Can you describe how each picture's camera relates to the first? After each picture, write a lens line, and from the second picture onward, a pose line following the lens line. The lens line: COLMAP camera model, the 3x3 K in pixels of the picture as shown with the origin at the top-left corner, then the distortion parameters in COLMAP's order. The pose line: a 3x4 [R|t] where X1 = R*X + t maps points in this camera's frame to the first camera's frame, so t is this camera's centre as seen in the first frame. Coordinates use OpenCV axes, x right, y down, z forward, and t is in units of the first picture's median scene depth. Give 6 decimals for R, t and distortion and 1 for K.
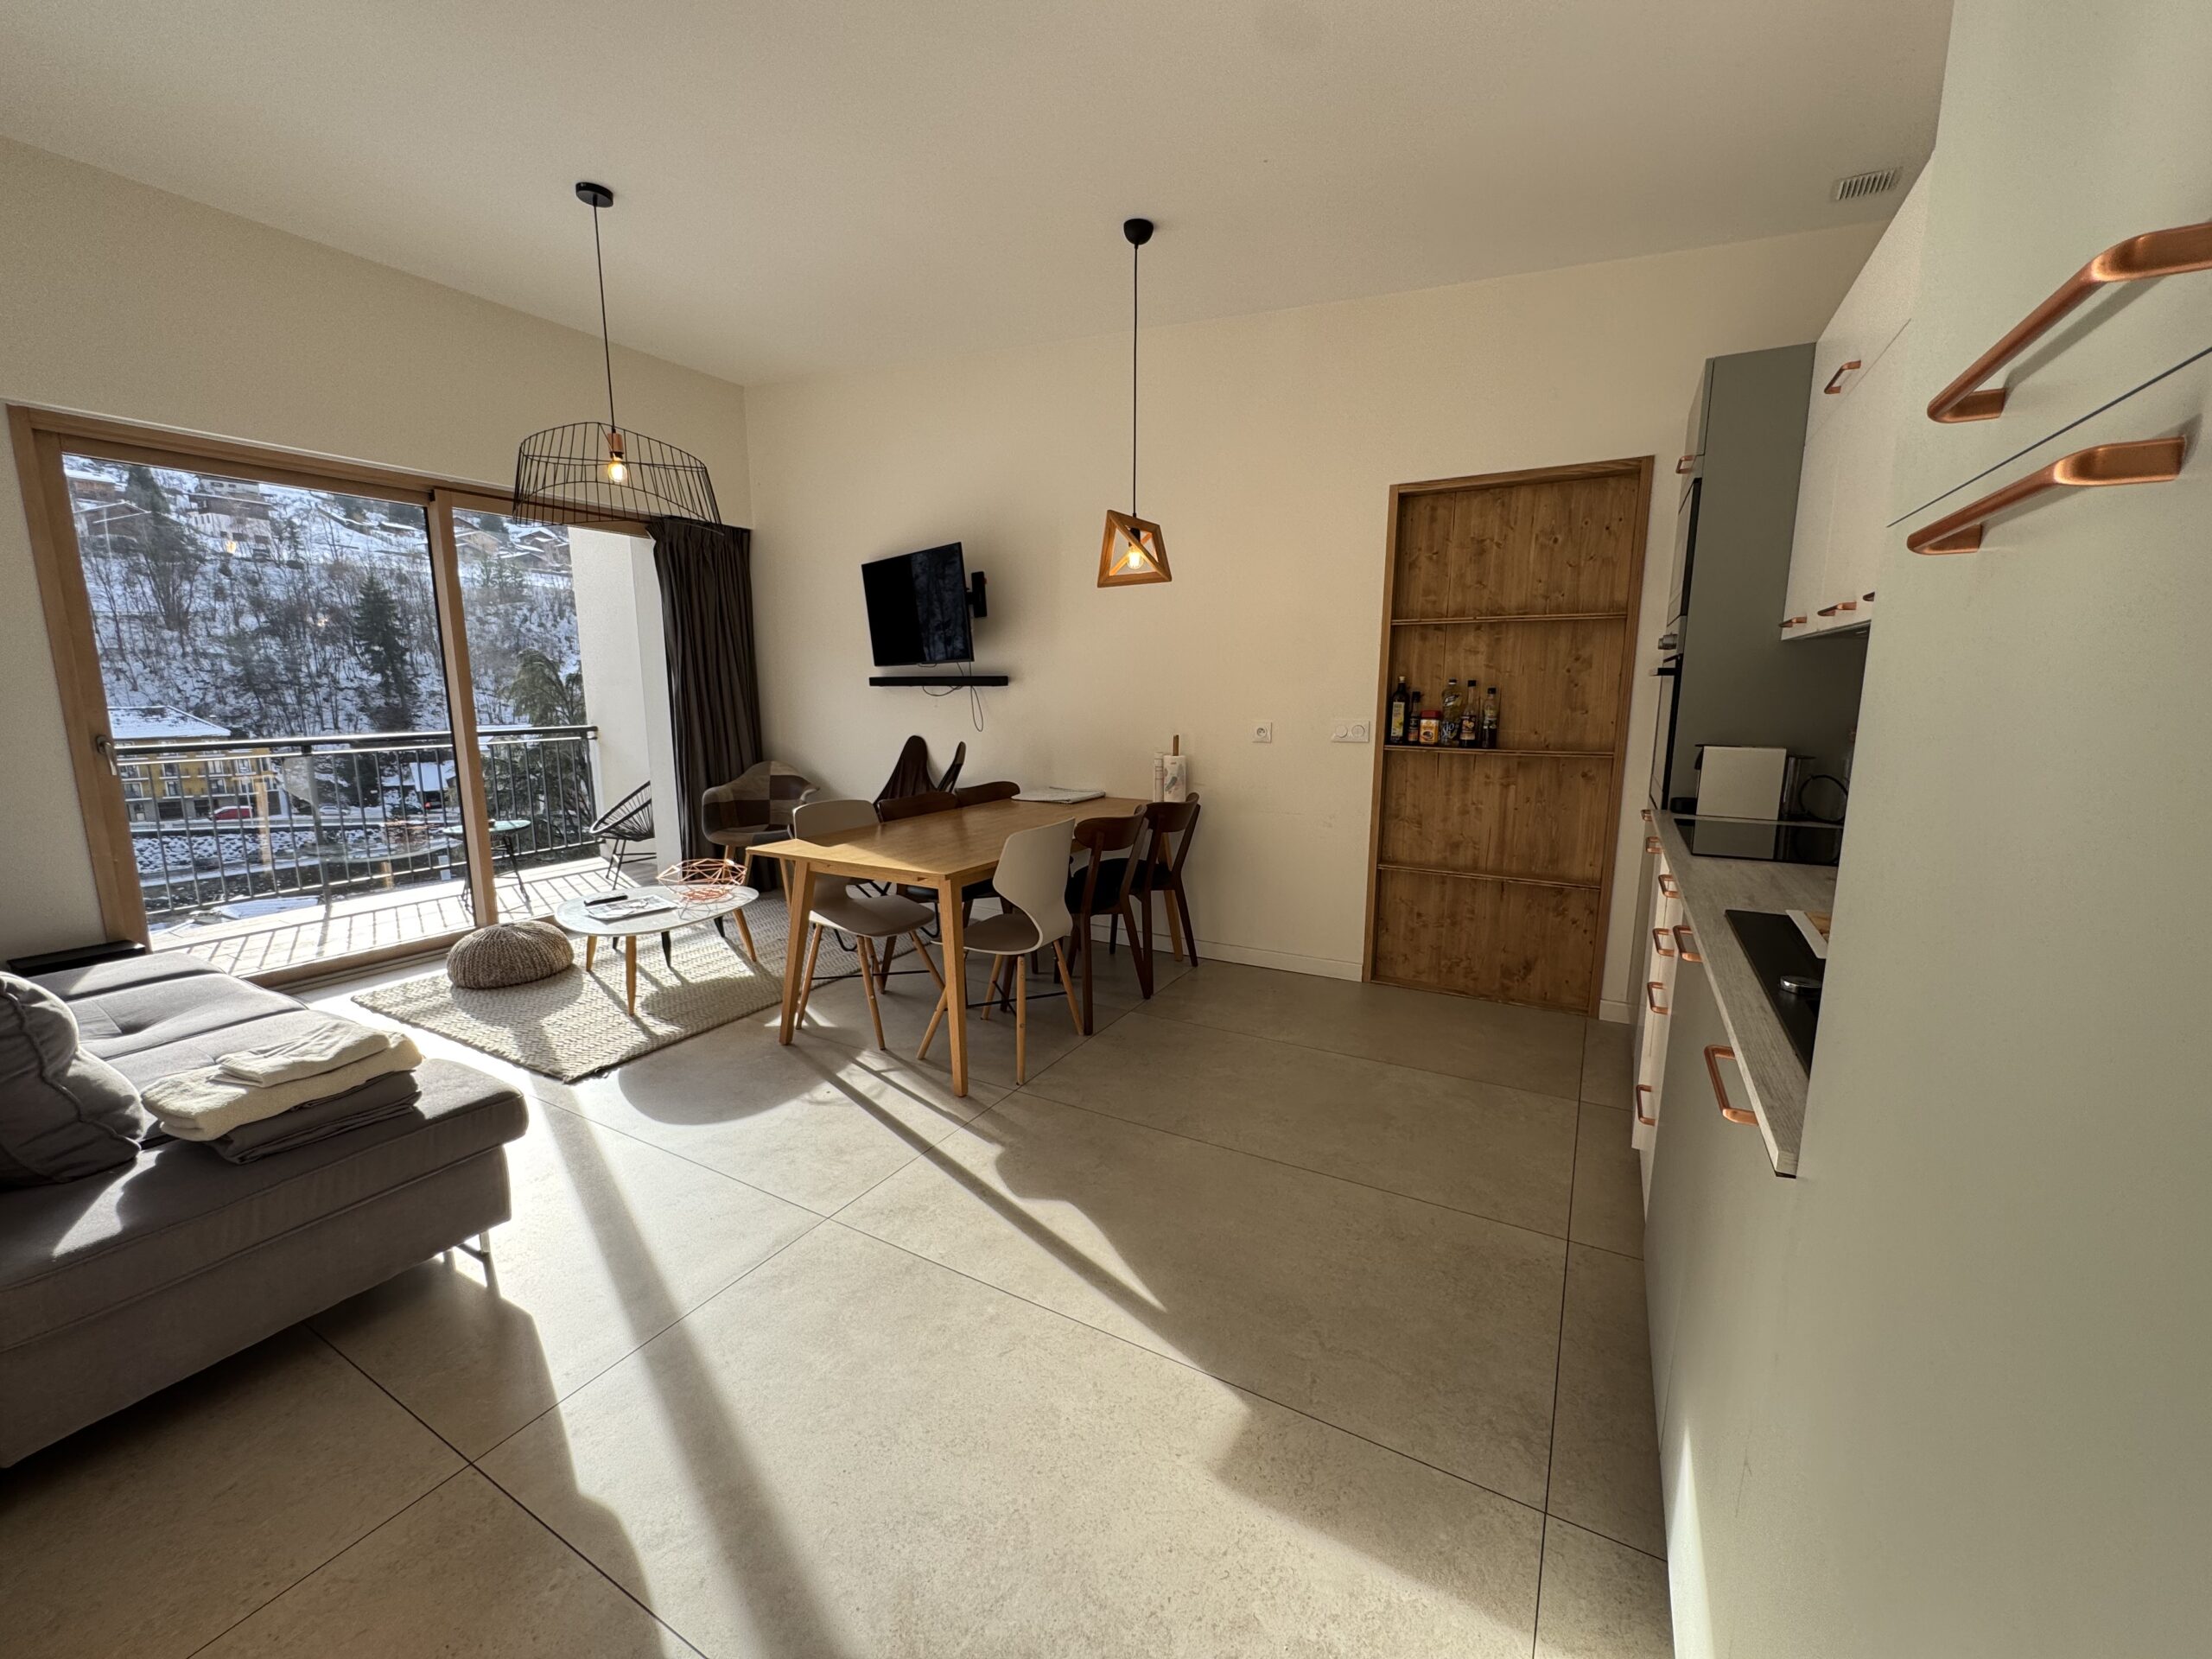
lens RADIAL K [[882.0, 0, 1103.5], [0, 882.0, 830.8], [0, 0, 1]] dist [-0.003728, 0.000364]
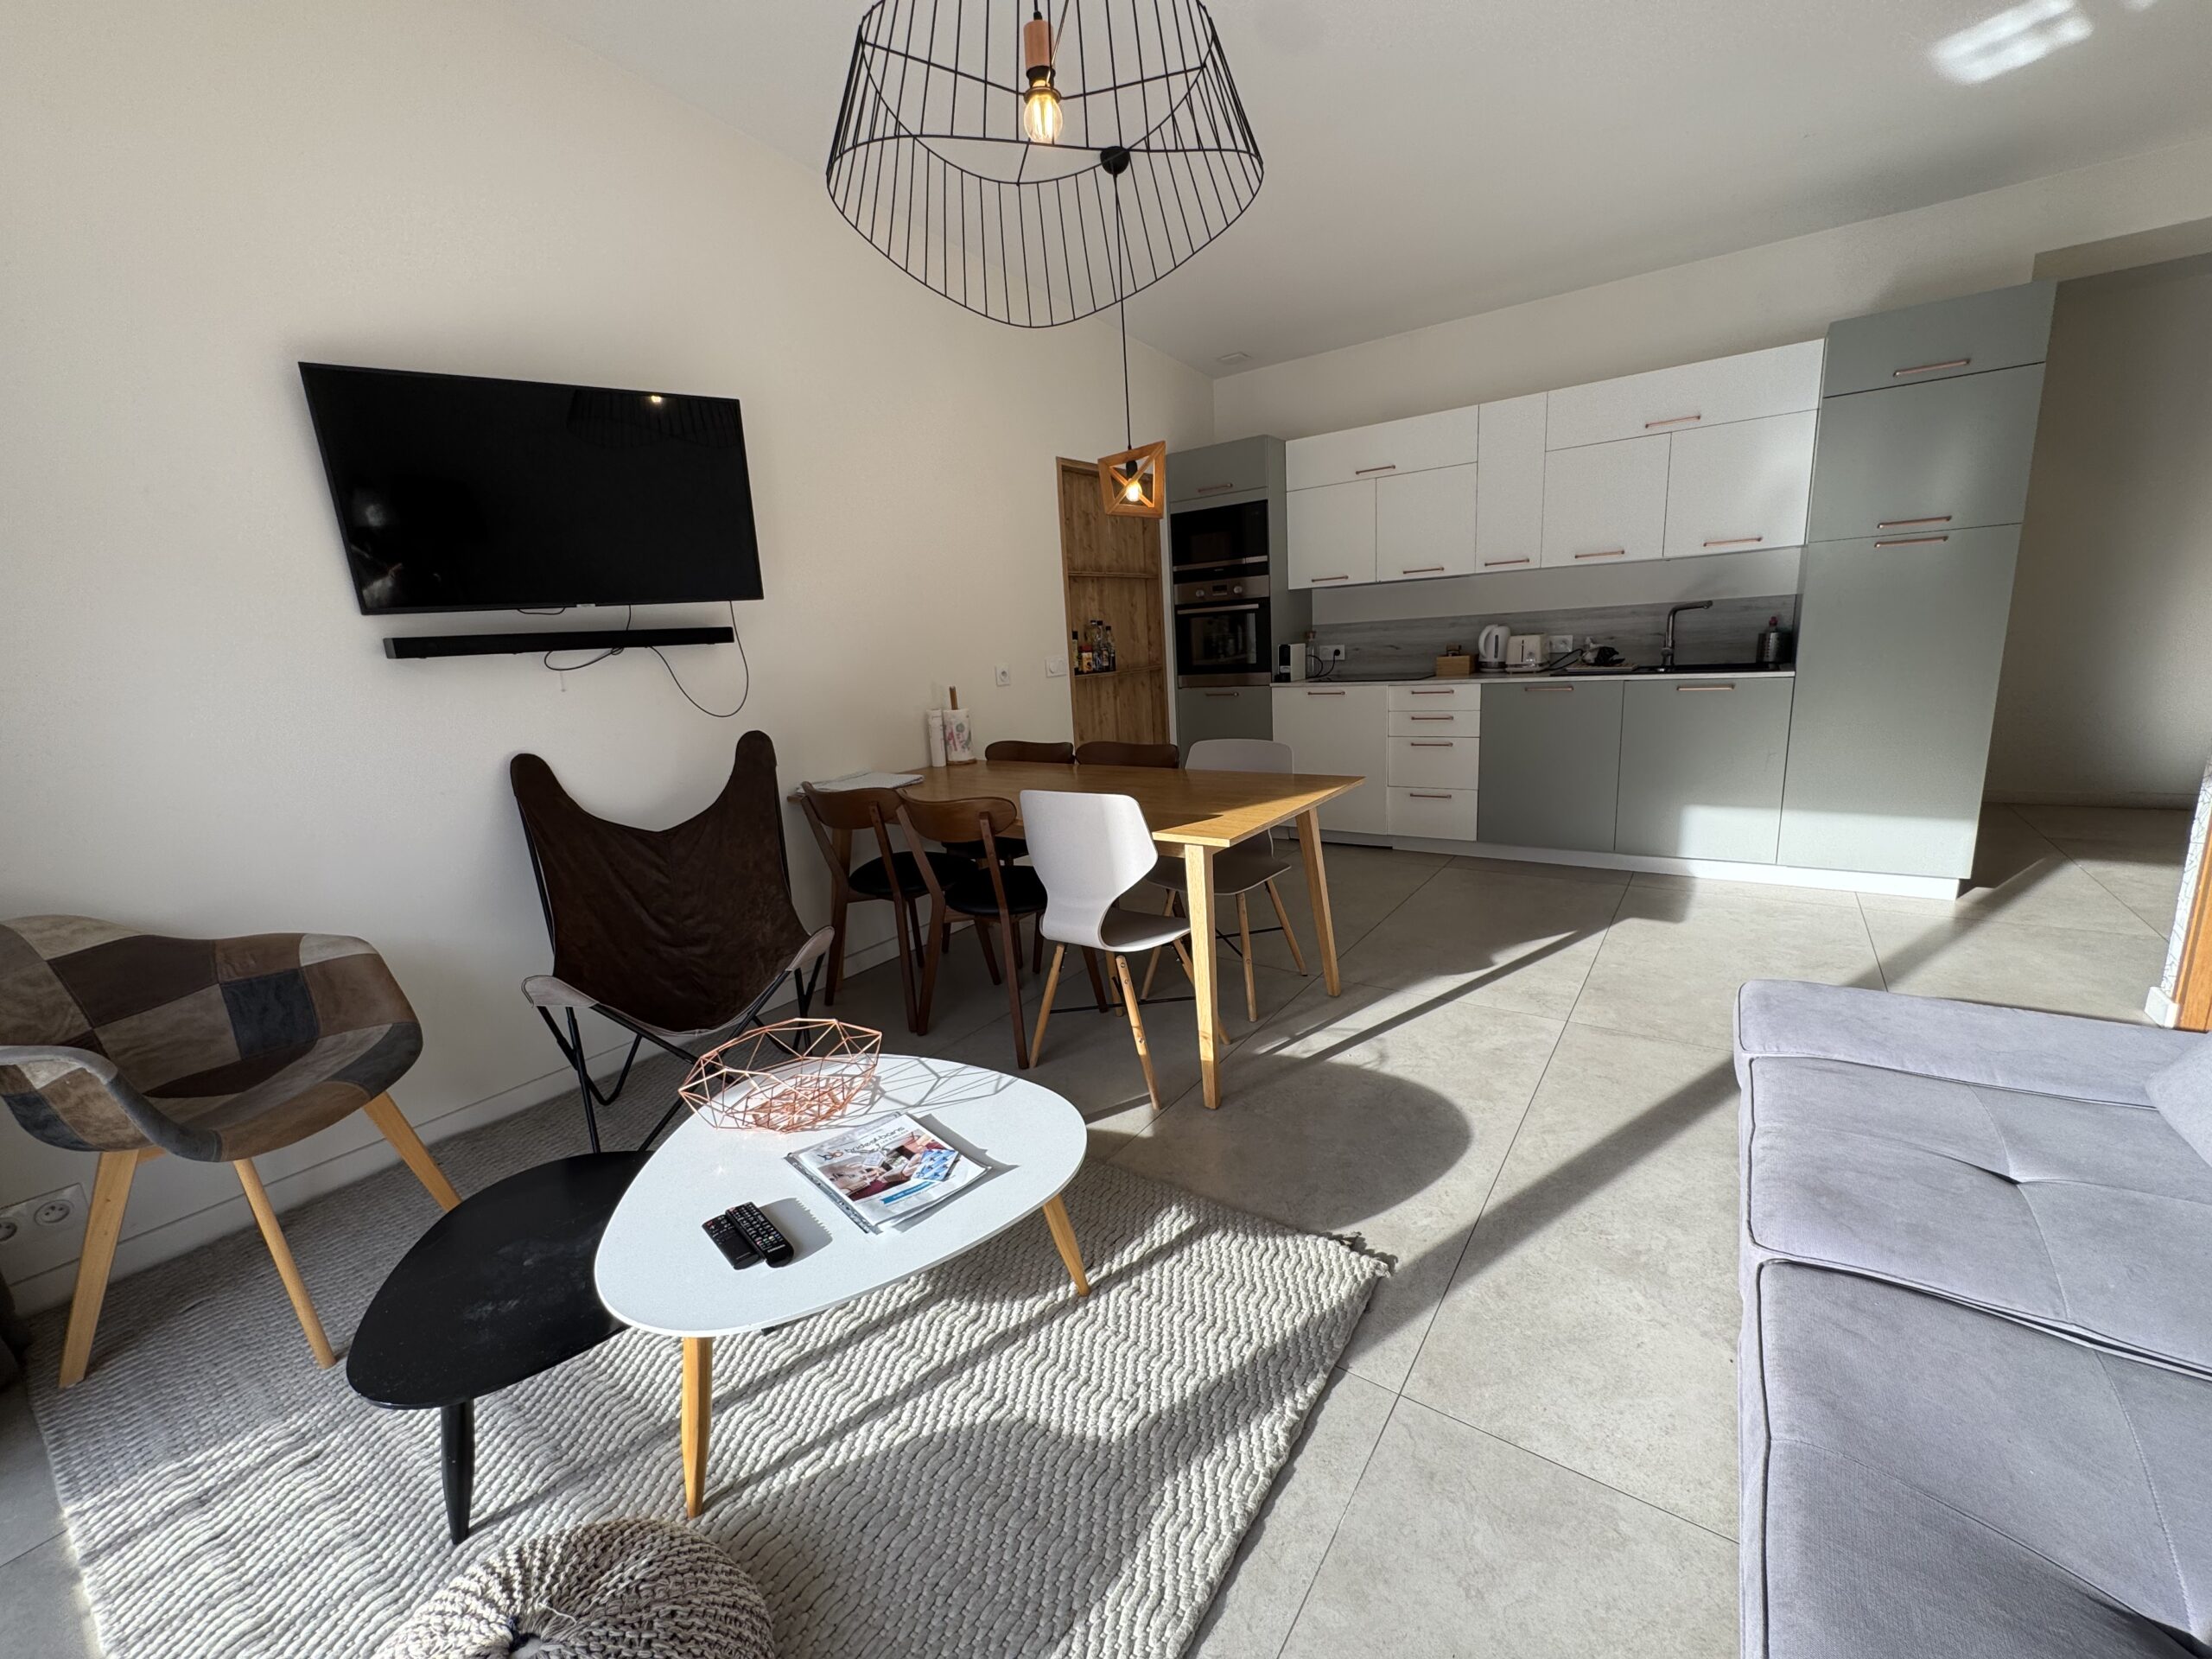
lens RADIAL K [[882.0, 0, 1105.9], [0, 882.0, 830.6], [0, 0, 1]] dist [-0.003728, 0.000364]
pose [[0.104767, -0.220114, 0.969832, -0.938426], [0.226474, 0.954856, 0.192250, -0.122987], [-0.968366, 0.199500, 0.149888, 0.859946]]
